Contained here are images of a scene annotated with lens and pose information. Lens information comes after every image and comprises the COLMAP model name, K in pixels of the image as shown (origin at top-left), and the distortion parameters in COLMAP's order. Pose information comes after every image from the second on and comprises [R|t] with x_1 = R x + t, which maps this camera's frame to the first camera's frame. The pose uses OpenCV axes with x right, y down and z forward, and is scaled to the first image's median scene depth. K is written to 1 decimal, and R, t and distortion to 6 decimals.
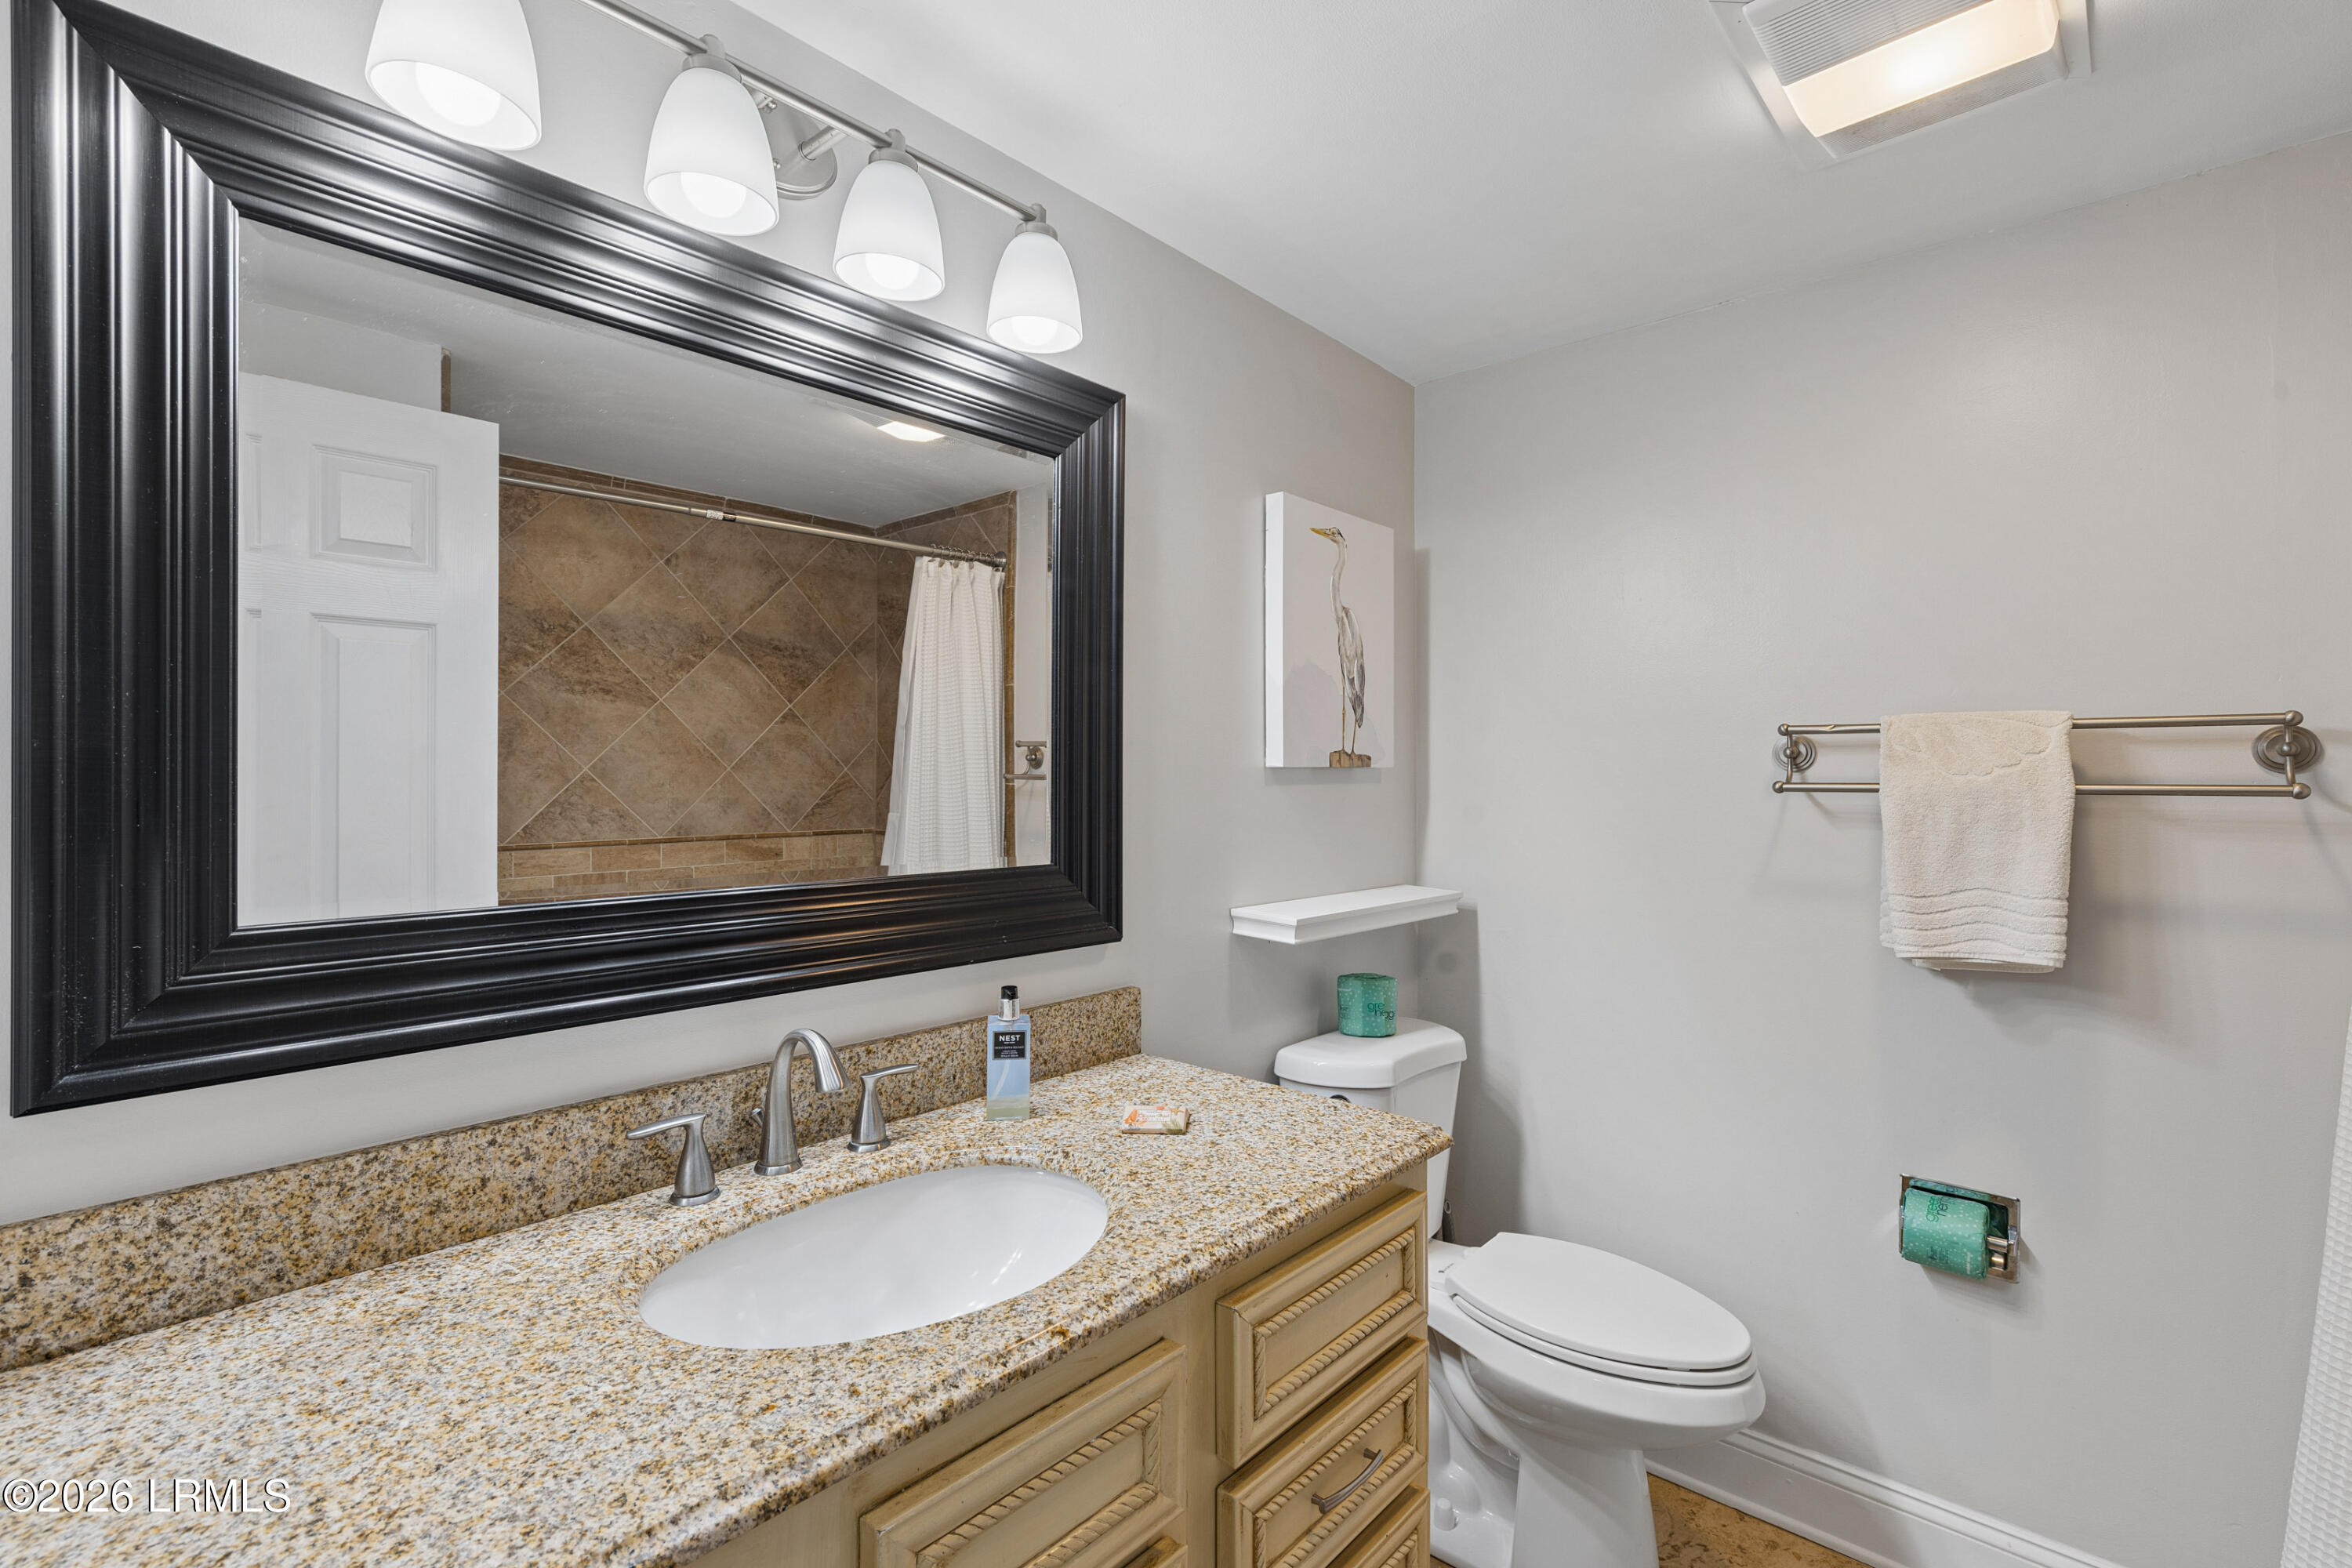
lens RADIAL K [[1065.5, 0, 1186.2], [0, 1065.5, 789.8], [0, 0, 1]] dist [-0.001837, -0.000199]
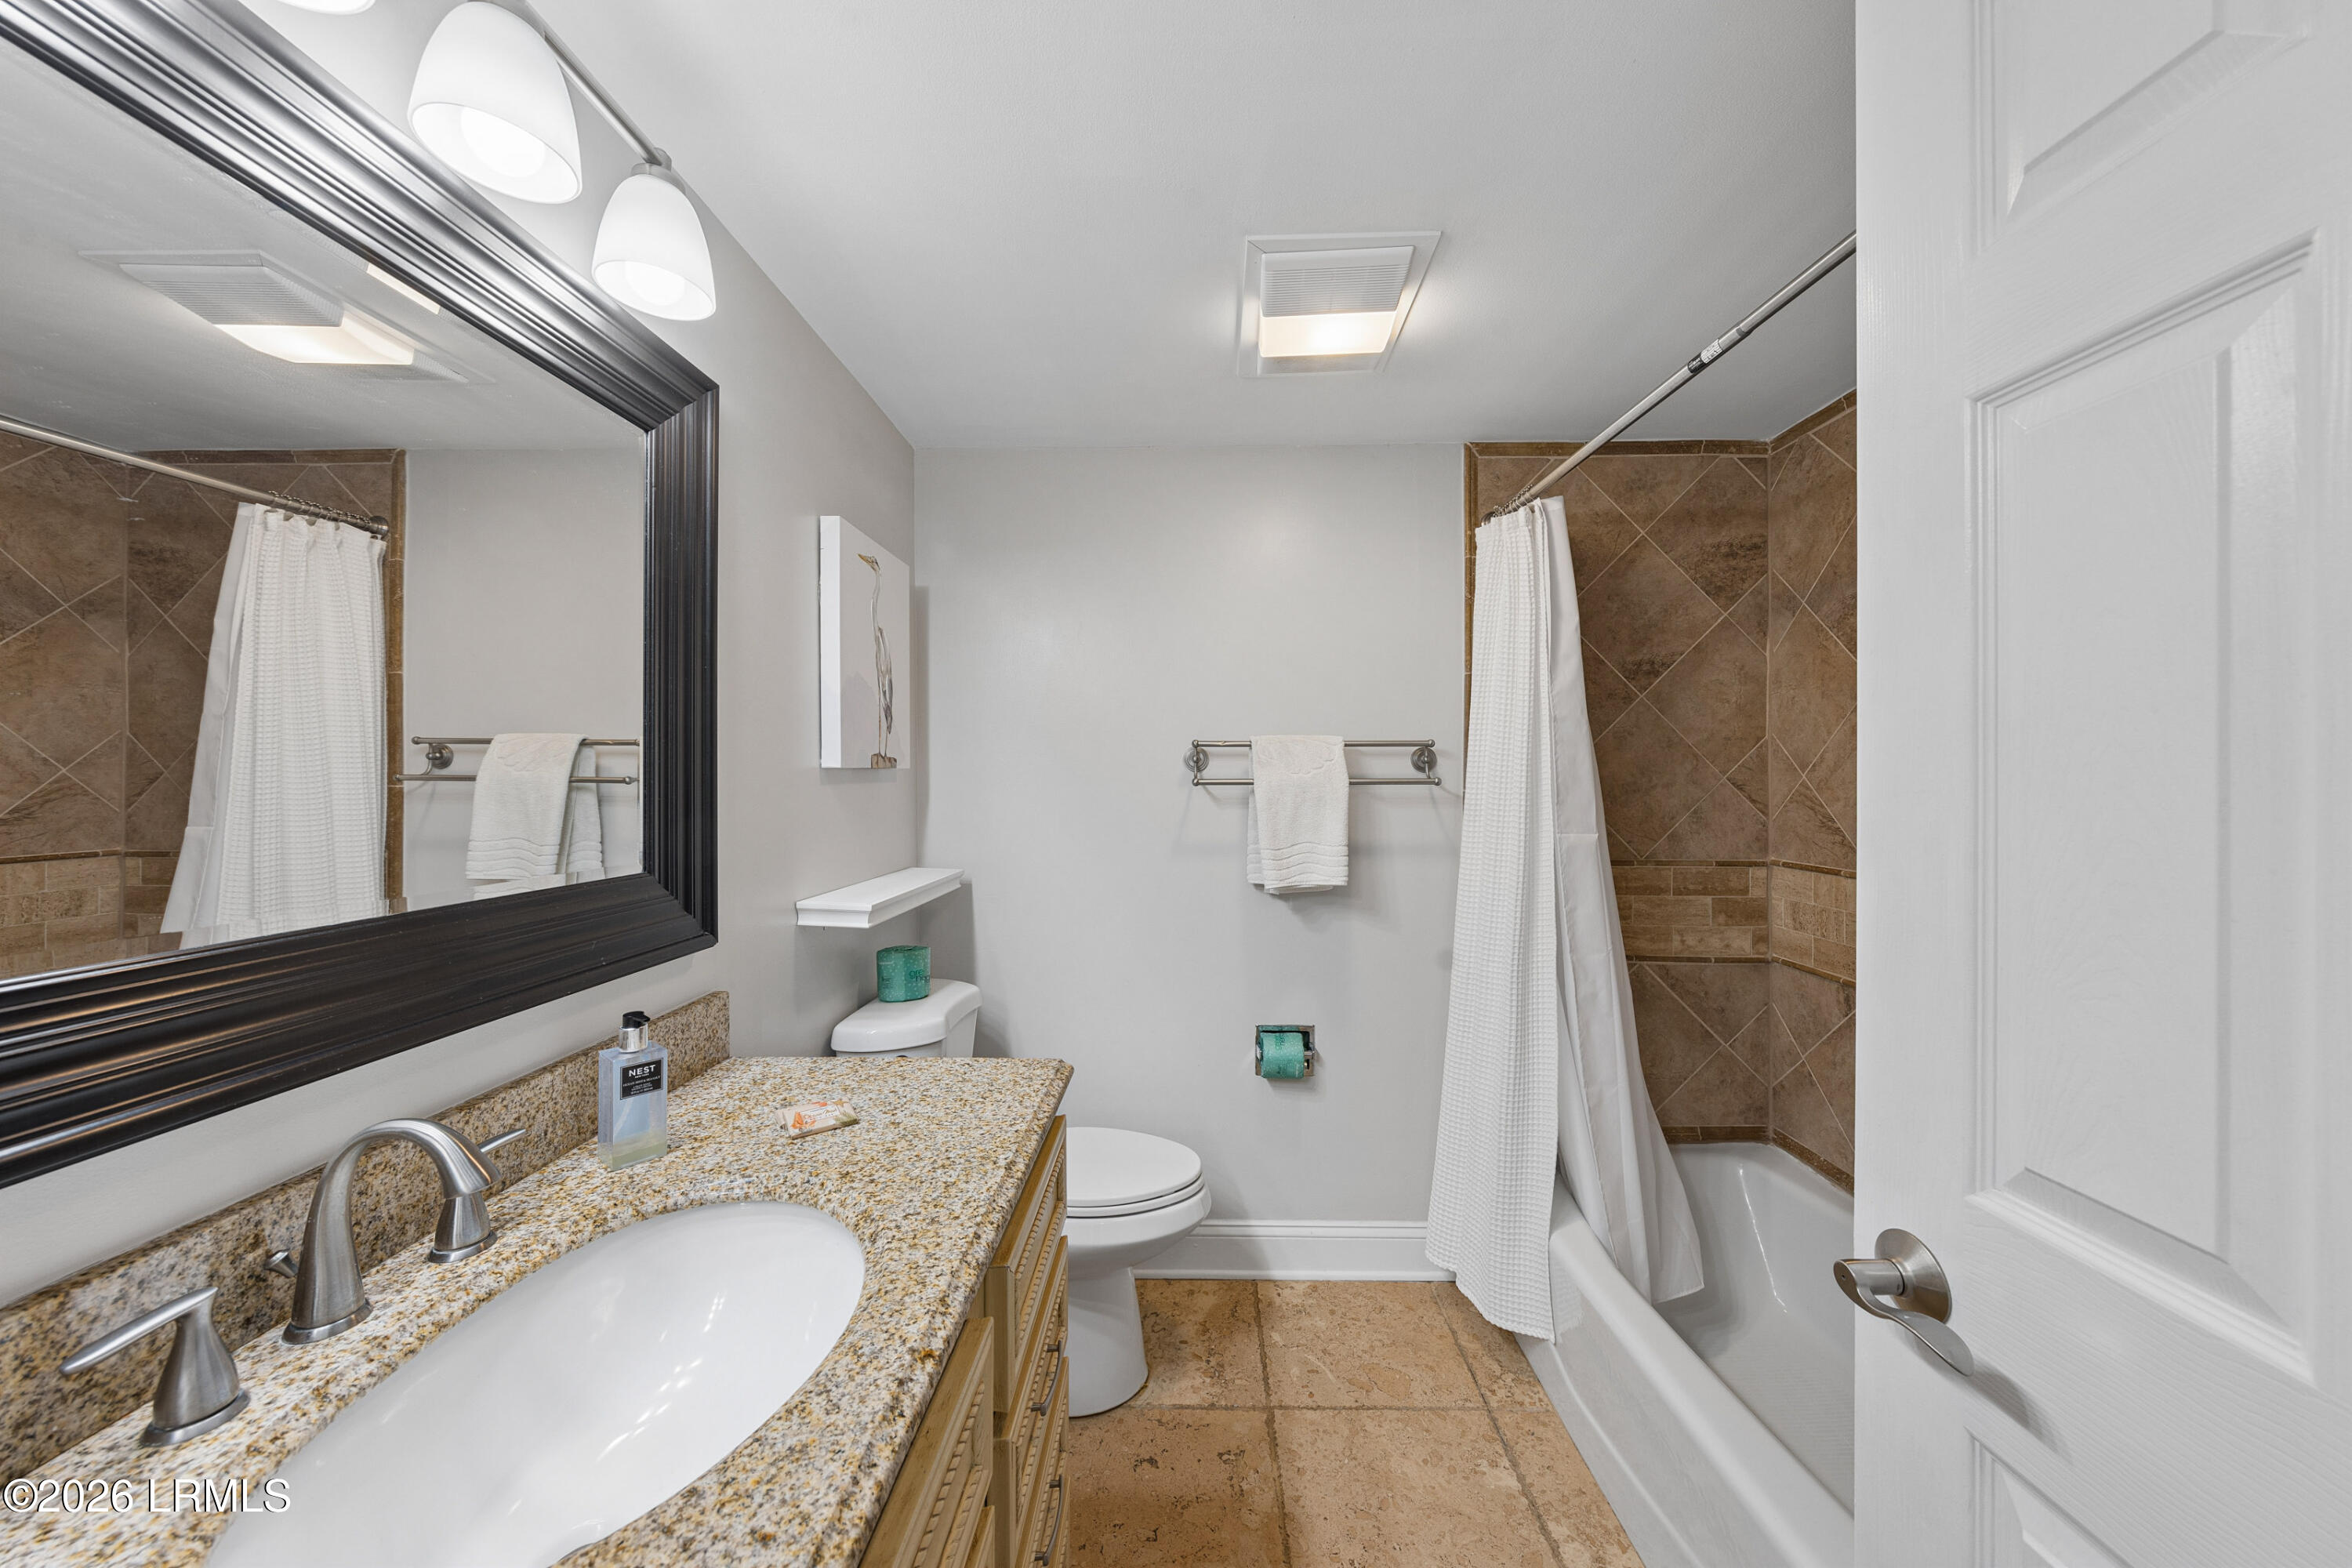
lens RADIAL K [[824.2, 0, 1176.0], [0, 824.2, 784.0], [0, 0, 1]] dist [-0.005973, -0.000191]
pose [[0.757689, -0.010684, 0.652528, -0.241321], [0.012160, 0.999924, 0.002252, -0.002979], [-0.652502, 0.006228, 0.757761, 0.162930]]
